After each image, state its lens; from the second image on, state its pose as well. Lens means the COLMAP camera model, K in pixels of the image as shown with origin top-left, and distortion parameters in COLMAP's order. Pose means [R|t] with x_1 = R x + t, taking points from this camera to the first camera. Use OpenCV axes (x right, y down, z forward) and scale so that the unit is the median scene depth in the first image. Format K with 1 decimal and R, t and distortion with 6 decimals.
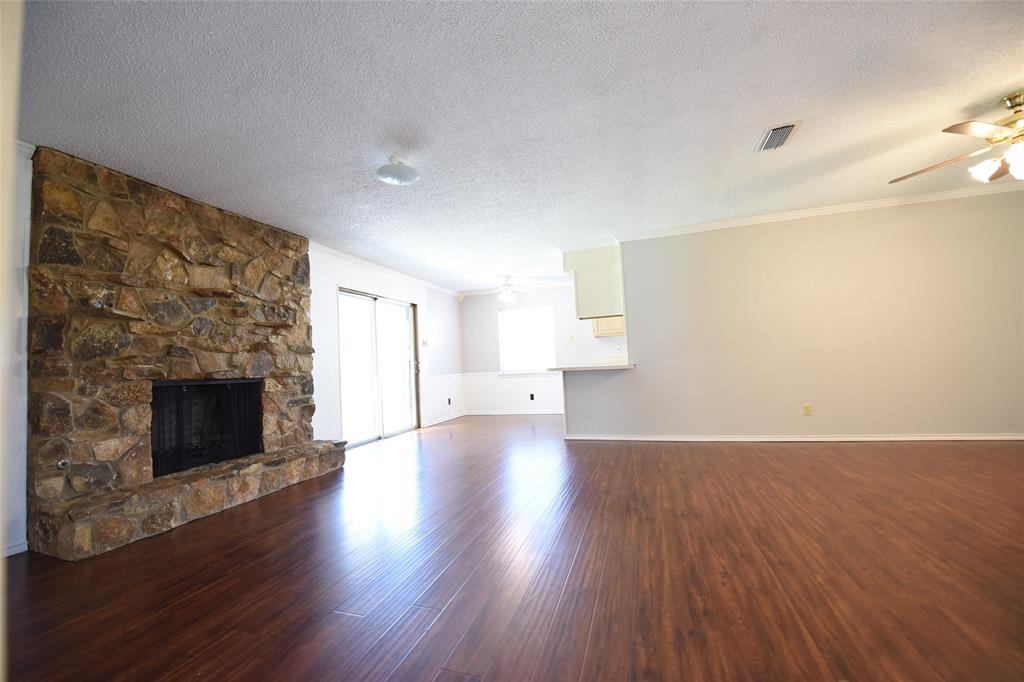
lens RADIAL K [[410.3, 0, 510.4], [0, 410.3, 342.8], [0, 0, 1]] dist [-0.013508, -0.001928]
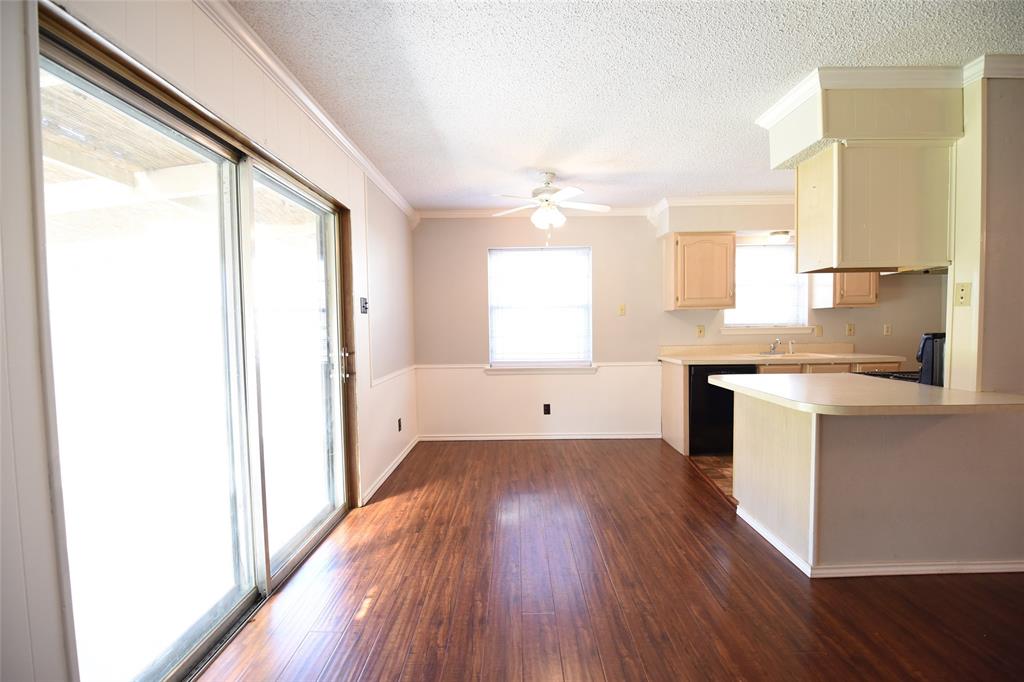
lens RADIAL K [[410.3, 0, 512.3], [0, 410.3, 339.6], [0, 0, 1]] dist [-0.013508, -0.001928]
pose [[0.949941, 0.025603, 0.311377, -0.356247], [-0.049858, 0.996287, 0.070186, -0.003780], [-0.308424, -0.082197, 0.947691, 1.004047]]
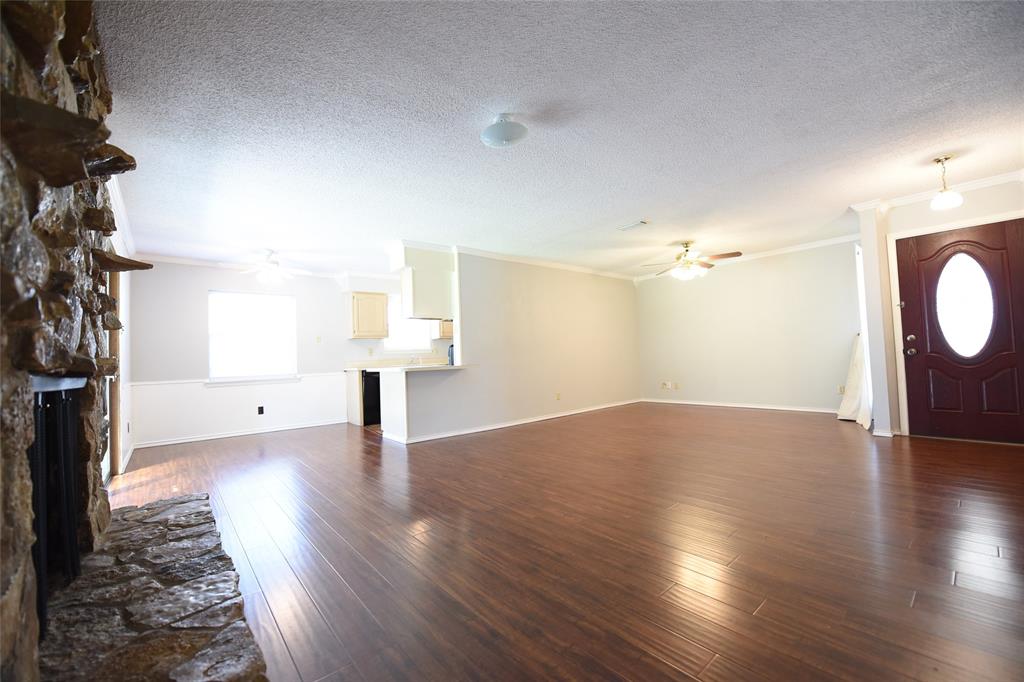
lens RADIAL K [[410.3, 0, 514.7], [0, 410.3, 342.0], [0, 0, 1]] dist [-0.013508, -0.001928]
pose [[0.513873, 0.062686, 0.855573, -0.757077], [-0.033319, 0.998033, -0.053112, 0.058734], [-0.857219, -0.001214, 0.514951, 0.409435]]
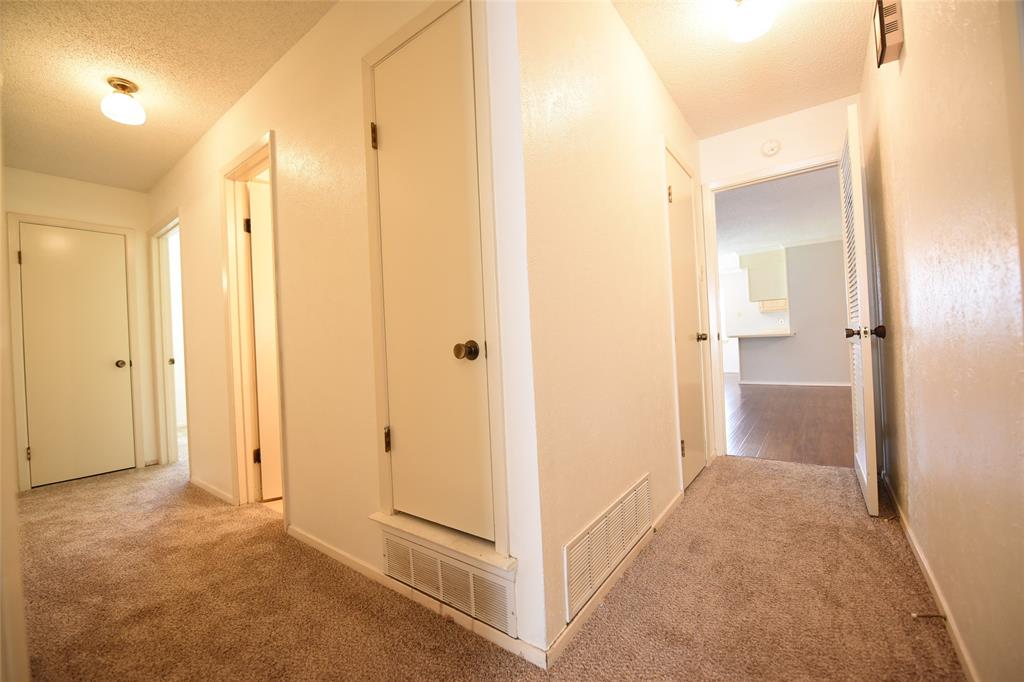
lens RADIAL K [[410.3, 0, 516.4], [0, 410.3, 341.3], [0, 0, 1]] dist [-0.013508, -0.001928]
pose [[0.954407, 0.005974, -0.298449, -0.265396], [0.012095, 0.998205, 0.058660, -0.018707], [0.298264, -0.059595, 0.952621, -0.856926]]
